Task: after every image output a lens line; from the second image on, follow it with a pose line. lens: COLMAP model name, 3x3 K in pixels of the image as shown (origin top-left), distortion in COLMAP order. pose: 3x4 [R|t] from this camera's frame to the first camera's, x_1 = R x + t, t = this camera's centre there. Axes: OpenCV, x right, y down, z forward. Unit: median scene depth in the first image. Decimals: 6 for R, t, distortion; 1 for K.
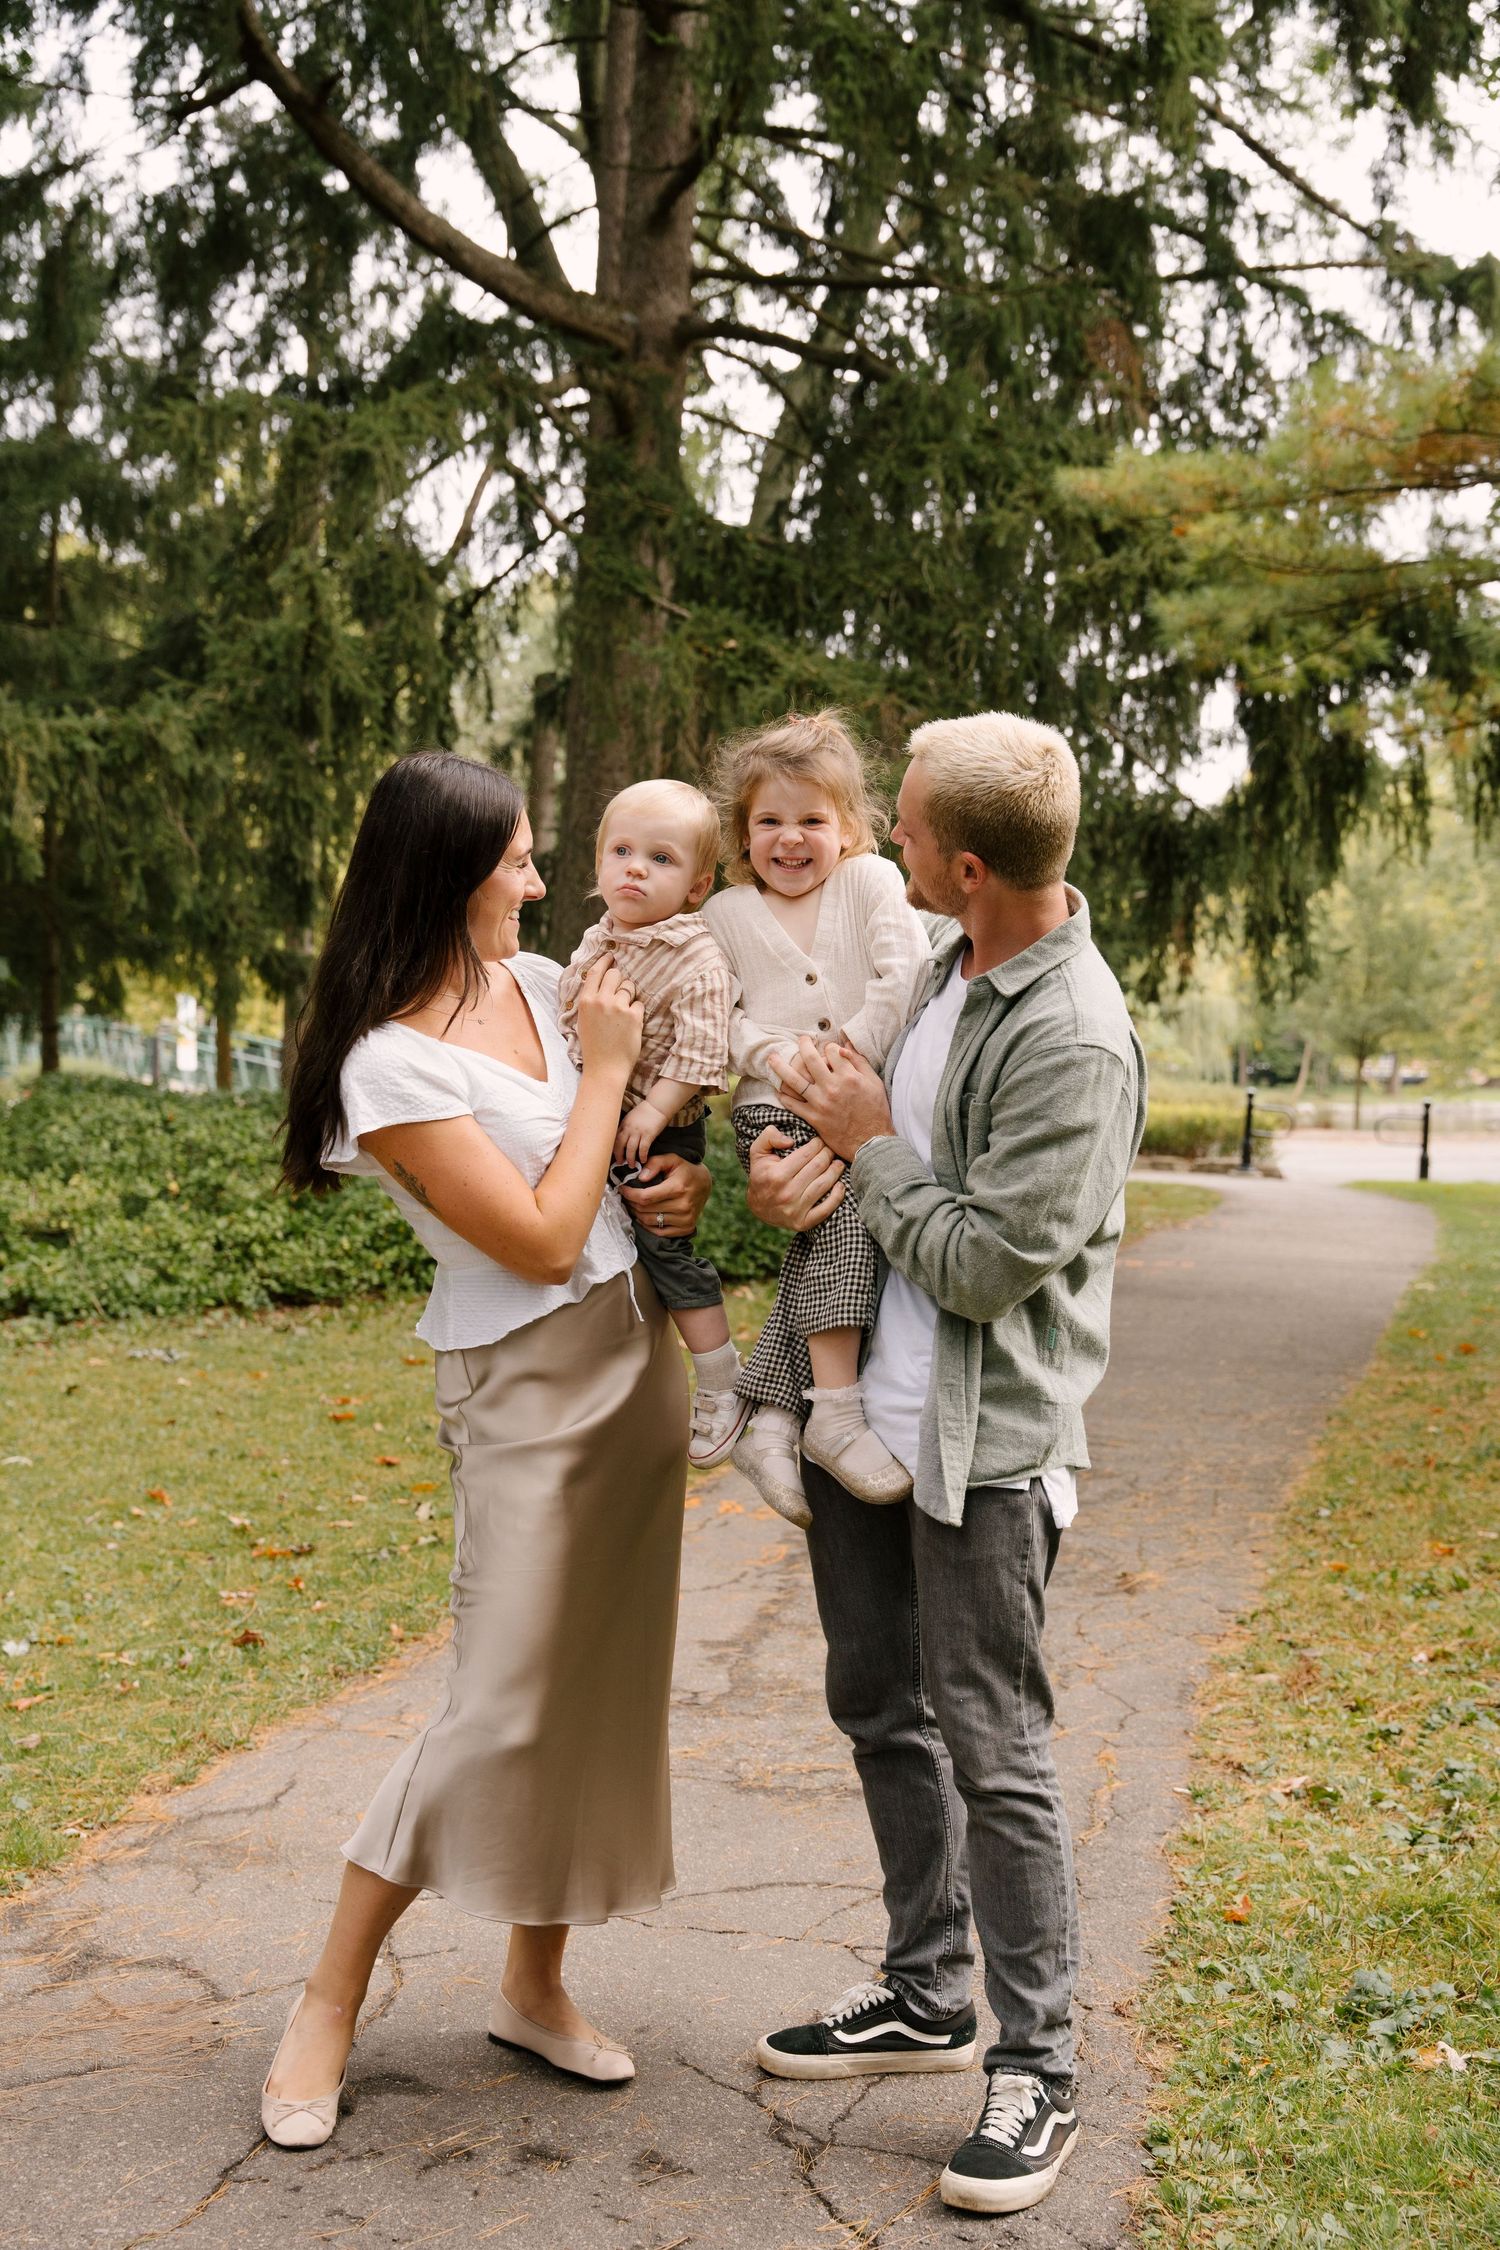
lens RADIAL K [[2480.2, 0, 750.0], [0, 2480.2, 1125.0], [0, 0, 1]] dist [-0.016295, 0.007588]
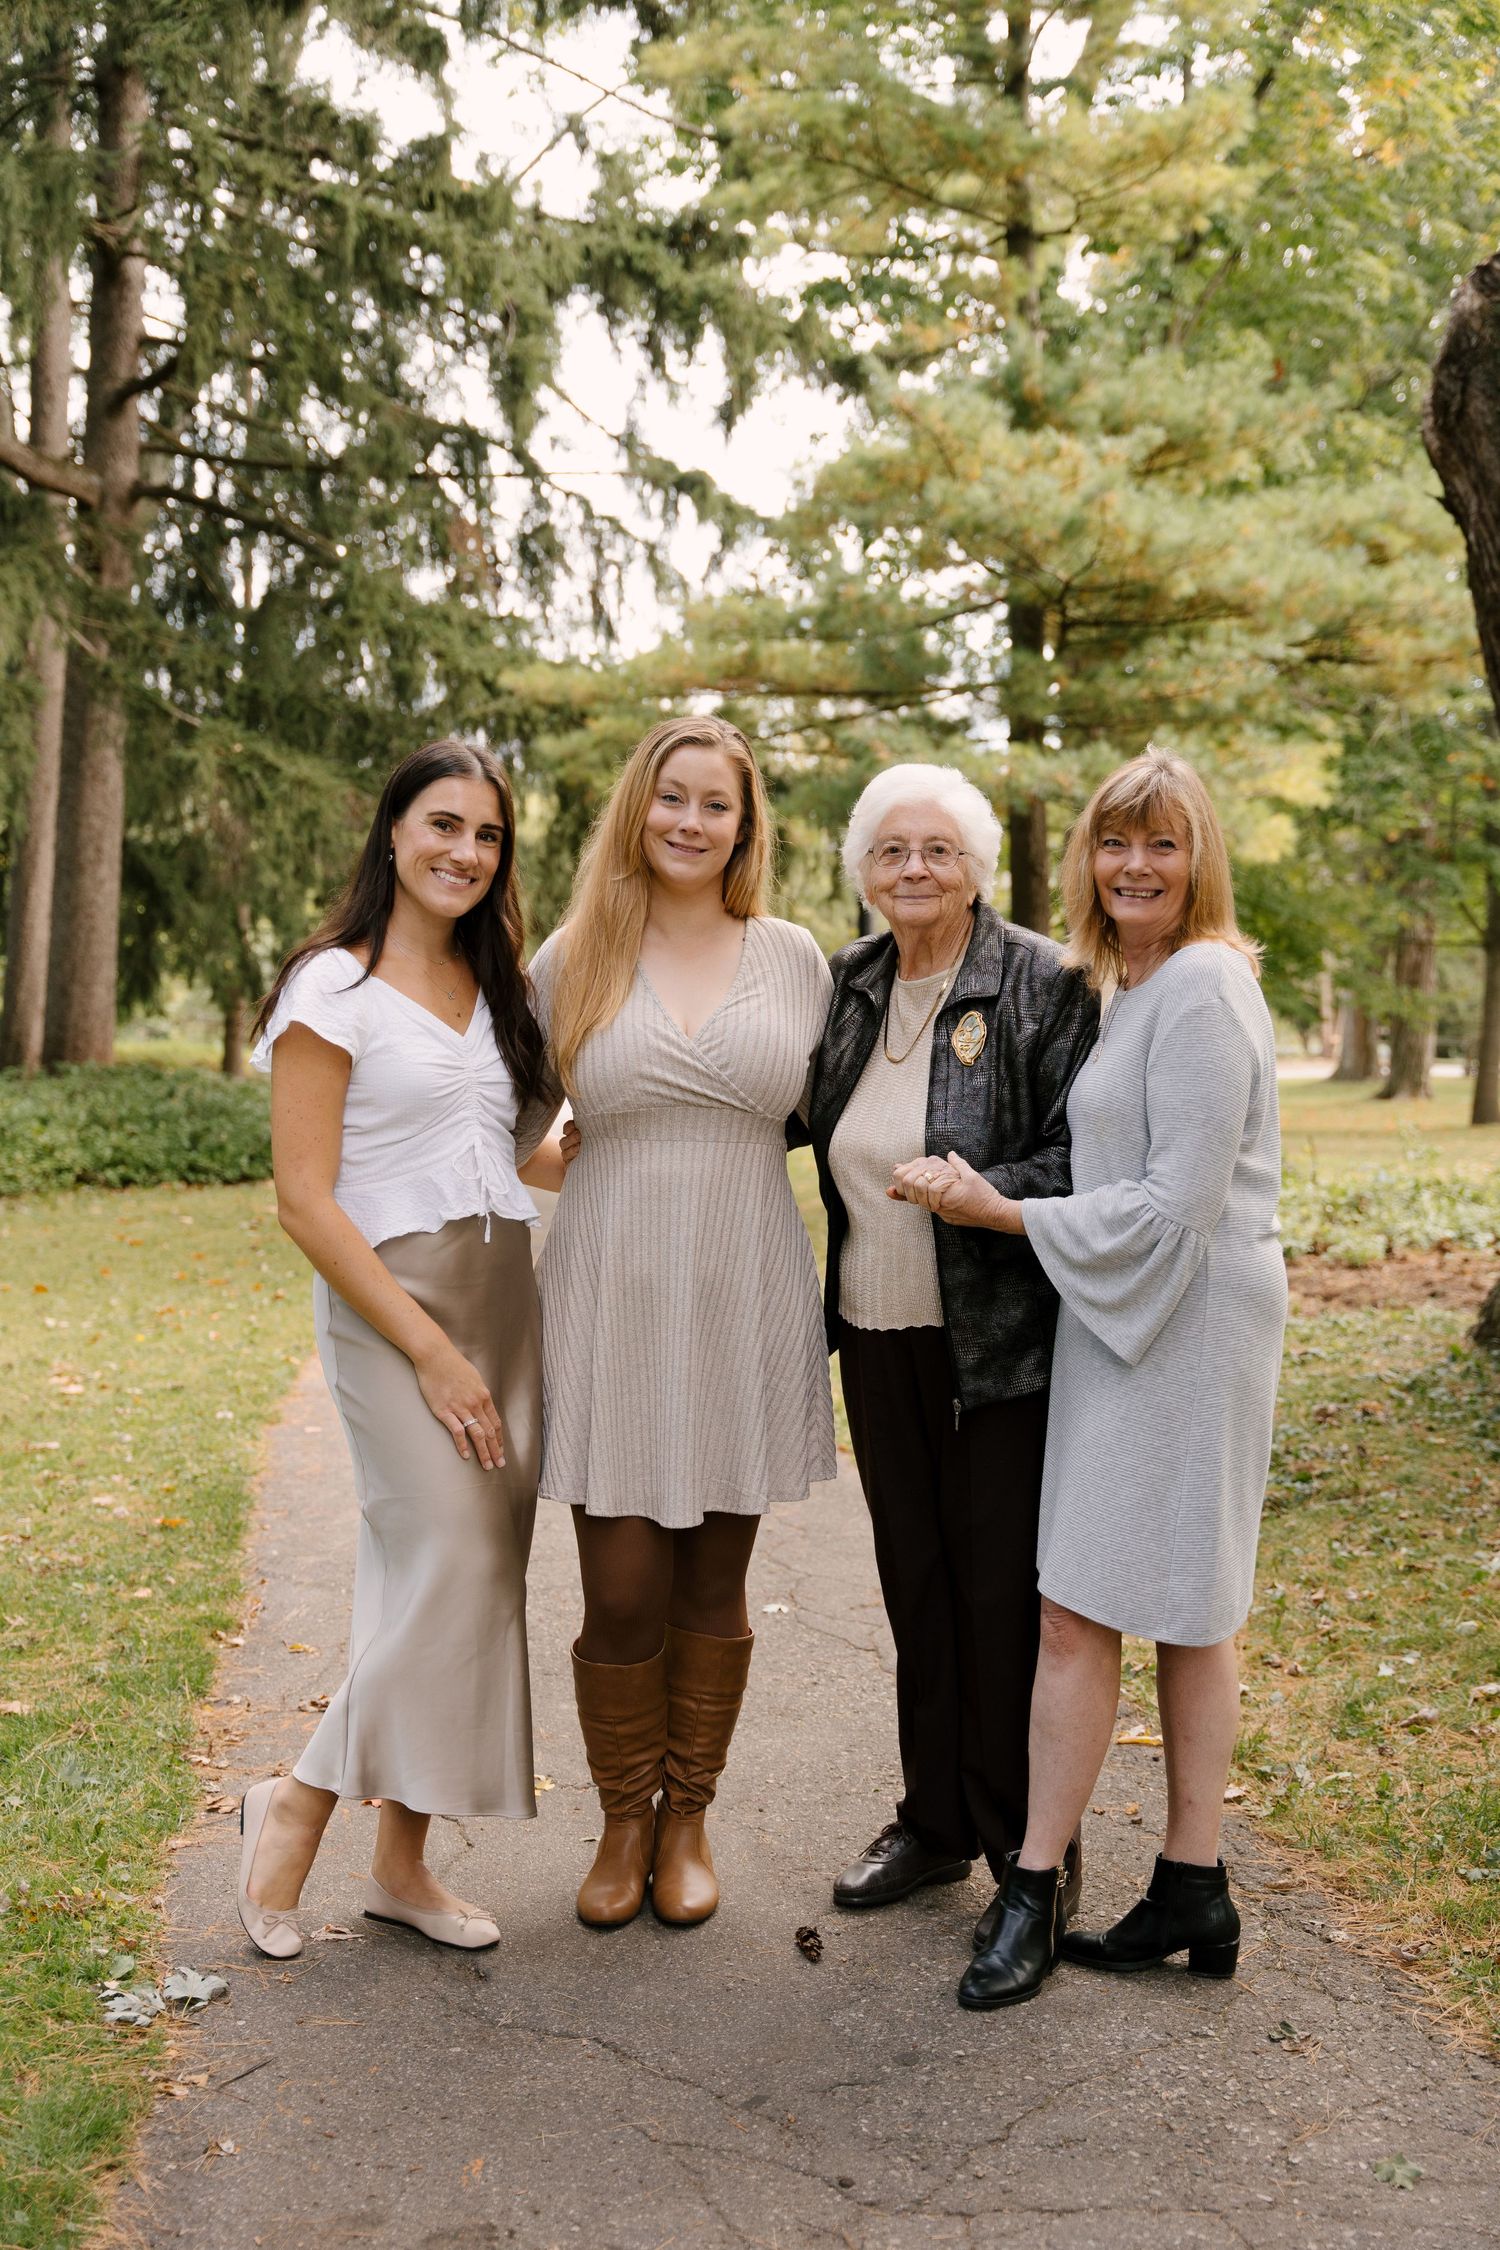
lens RADIAL K [[2480.2, 0, 750.0], [0, 2480.2, 1125.0], [0, 0, 1]] dist [-0.016295, 0.007588]
pose [[0.942513, -0.028791, 0.332926, -0.175424], [0.023730, 0.999533, 0.019259, 0.007021], [-0.333325, -0.010251, 0.942756, -0.396865]]
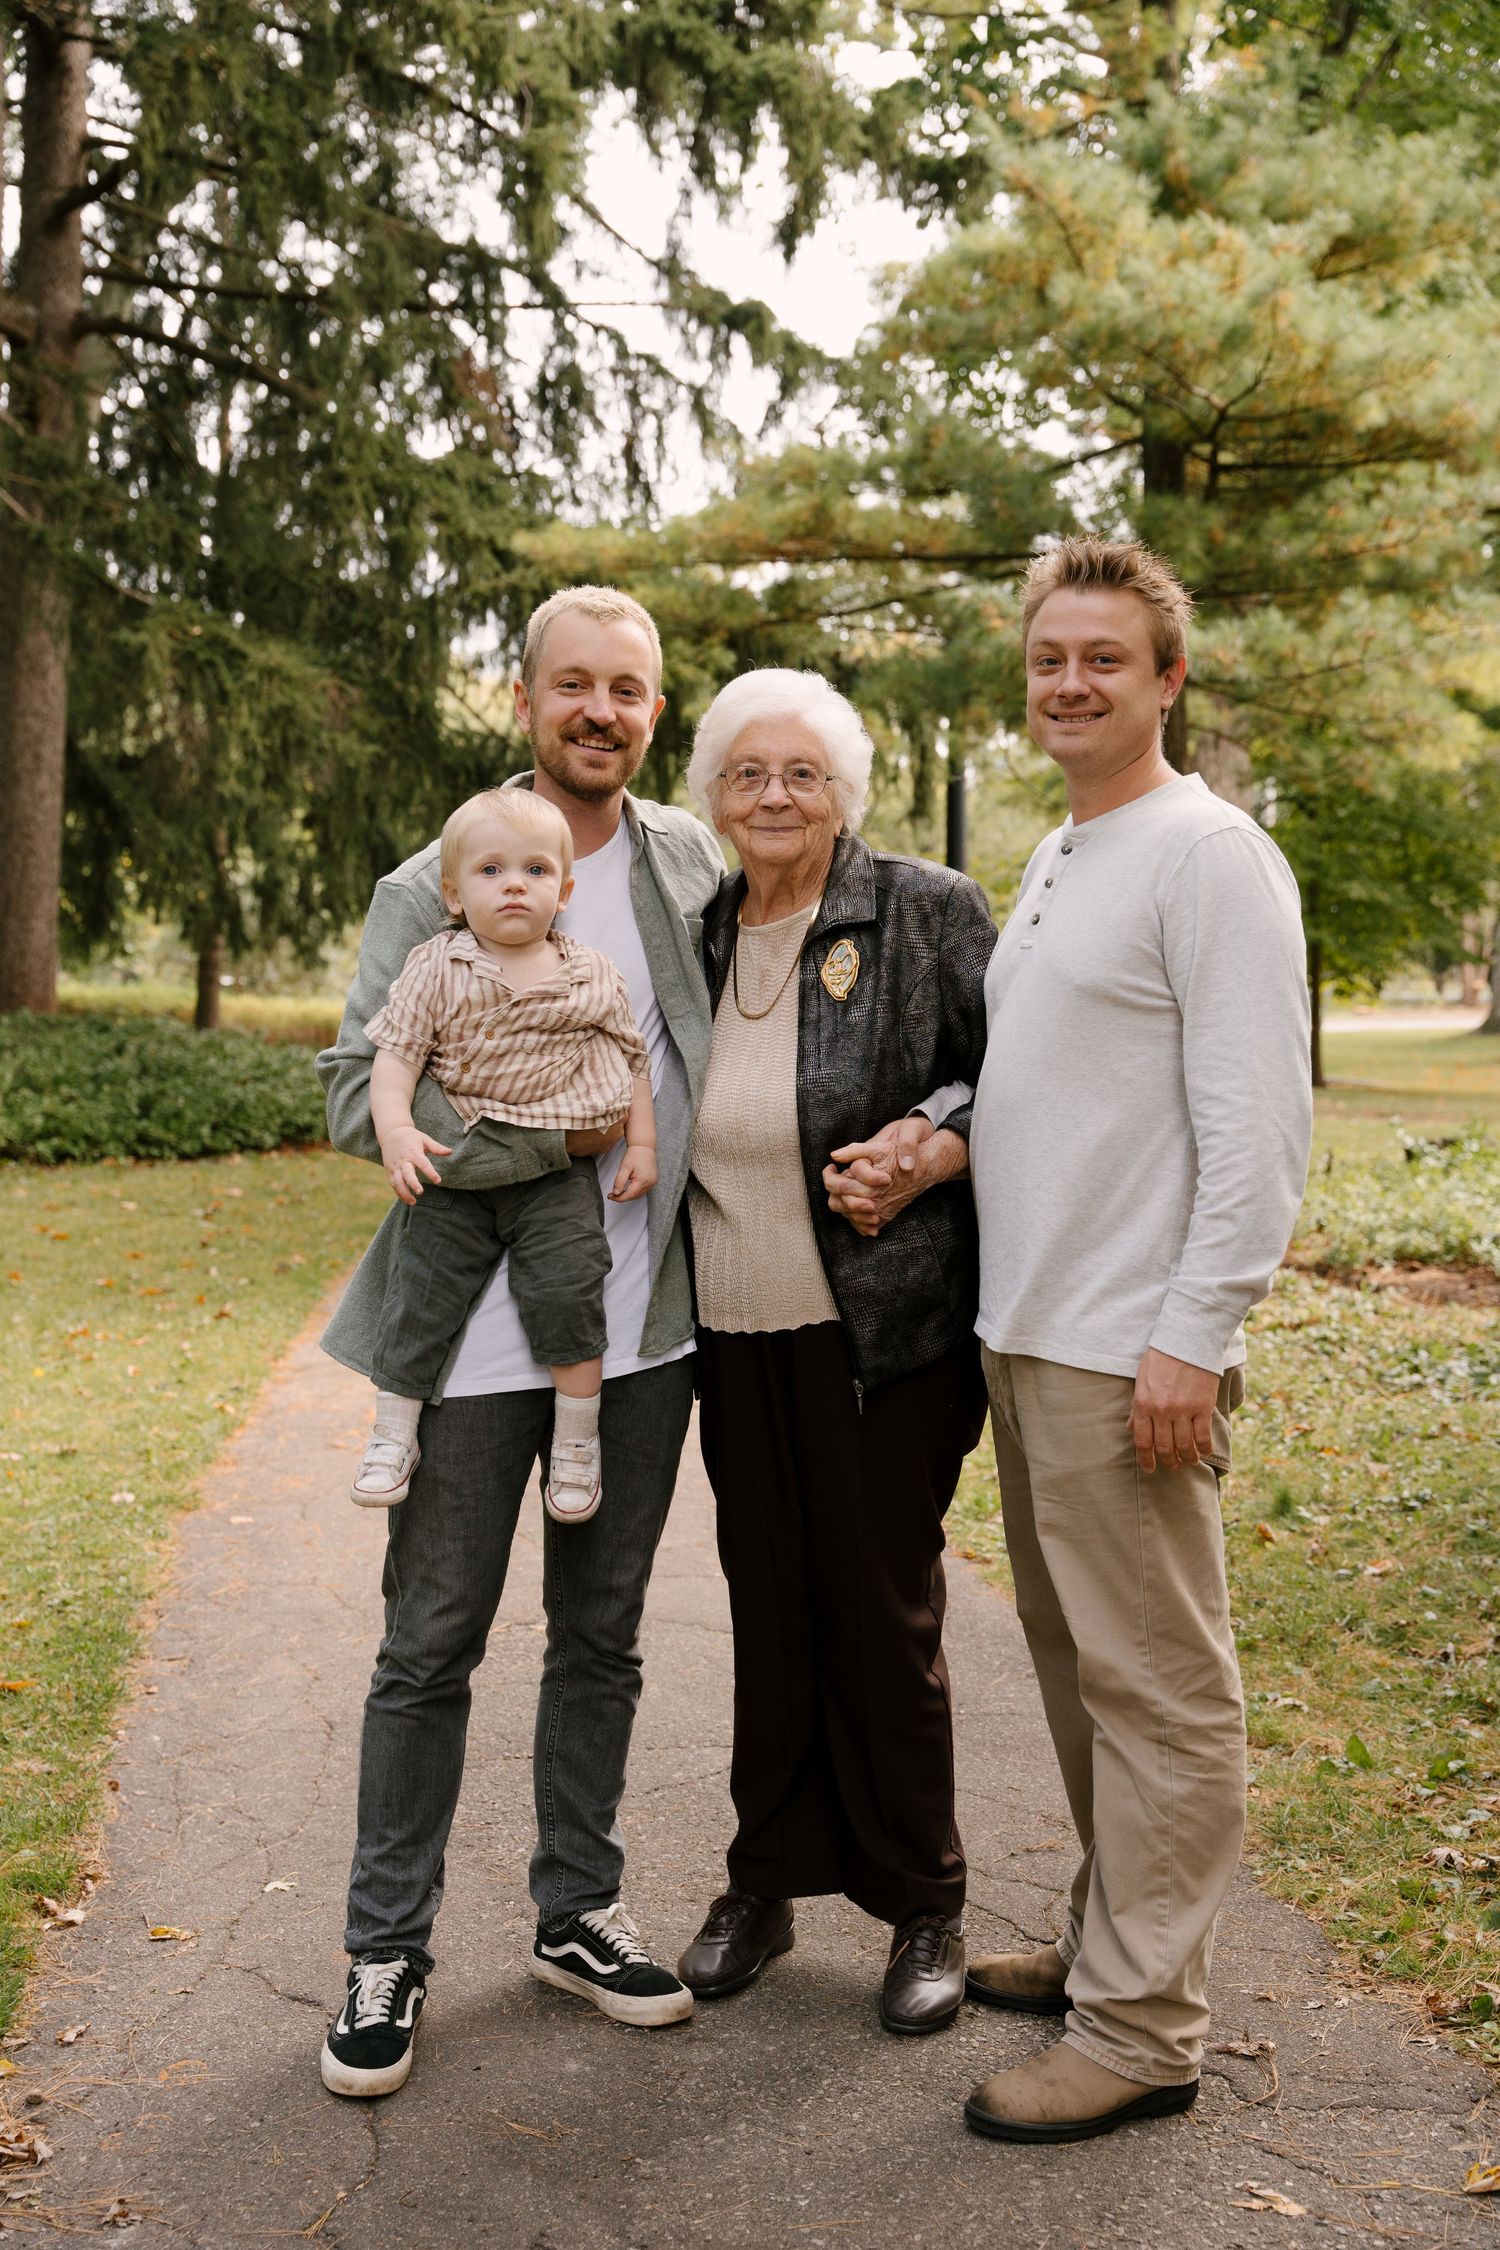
lens RADIAL K [[2764.3, 0, 740.1], [0, 2764.3, 1129.6], [0, 0, 1]] dist [0.007403, 0.007677]
pose [[0.949901, -0.032253, 0.310883, -0.148410], [0.021710, 0.999068, 0.037315, 0.004421], [-0.311797, -0.028696, 0.949715, -0.304695]]
